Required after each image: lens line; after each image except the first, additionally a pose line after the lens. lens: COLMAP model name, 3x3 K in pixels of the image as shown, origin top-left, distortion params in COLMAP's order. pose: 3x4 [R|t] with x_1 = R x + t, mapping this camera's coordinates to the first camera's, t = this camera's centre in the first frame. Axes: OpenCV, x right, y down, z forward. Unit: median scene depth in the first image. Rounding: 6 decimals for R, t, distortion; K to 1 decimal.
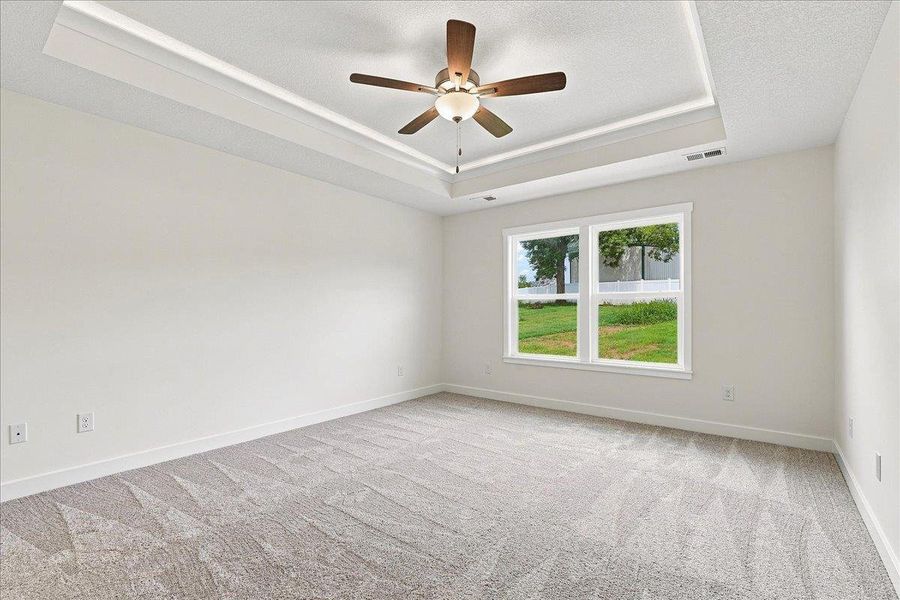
lens RADIAL K [[414.2, 0, 448.3], [0, 414.2, 305.2], [0, 0, 1]] dist [-0.000833, 0.001089]
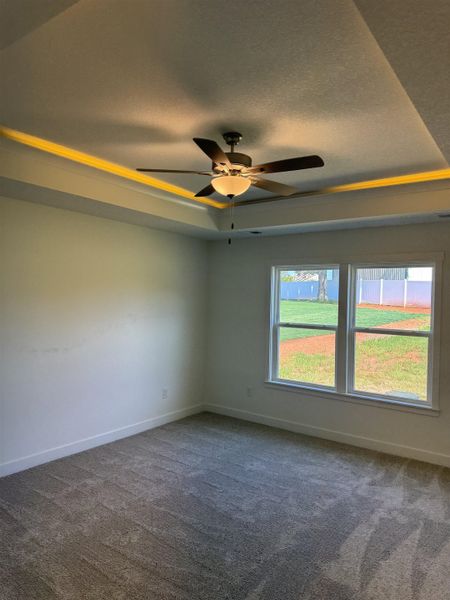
lens RADIAL K [[424.1, 0, 225.0], [0, 424.1, 300.3], [0, 0, 1]] dist [0.044624, -0.055271]
pose [[0.998781, 0.028553, 0.040274, -0.026322], [-0.028408, 0.999588, -0.004173, -0.128591], [-0.040377, 0.003024, 0.999180, -0.114147]]
